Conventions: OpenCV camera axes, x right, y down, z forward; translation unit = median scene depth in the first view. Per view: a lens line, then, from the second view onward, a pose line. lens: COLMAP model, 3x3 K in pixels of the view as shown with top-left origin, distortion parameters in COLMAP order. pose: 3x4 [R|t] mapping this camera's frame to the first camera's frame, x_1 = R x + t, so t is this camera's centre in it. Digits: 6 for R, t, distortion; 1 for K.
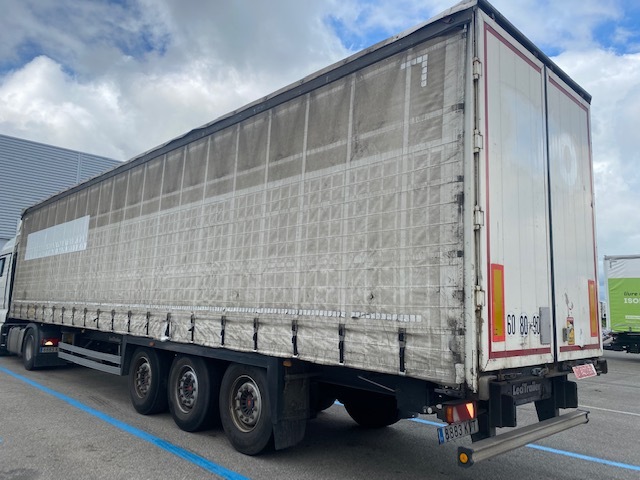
lens RADIAL K [[491.8, 0, 315.5], [0, 491.8, 239.3], [0, 0, 1]] dist [-0.002115, -0.001352]
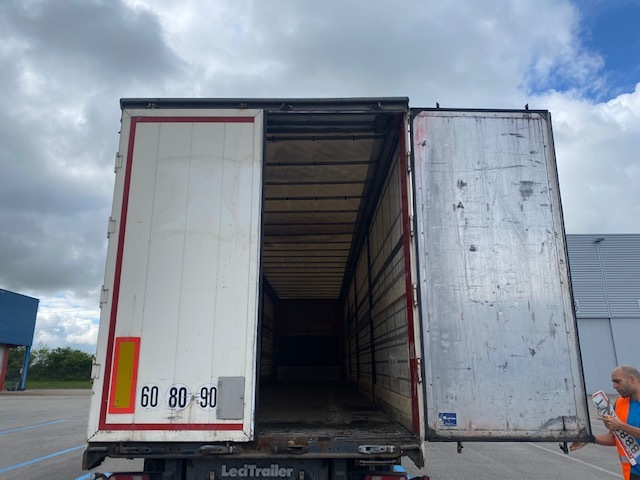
lens RADIAL K [[475.9, 0, 329.6], [0, 475.9, 237.4], [0, 0, 1]] dist [0.002525, 0.002092]
pose [[0.733237, -0.188554, -0.653307, 1.030447], [0.122779, 0.981705, -0.145533, 0.030347], [0.668796, 0.026498, 0.742974, 0.386270]]
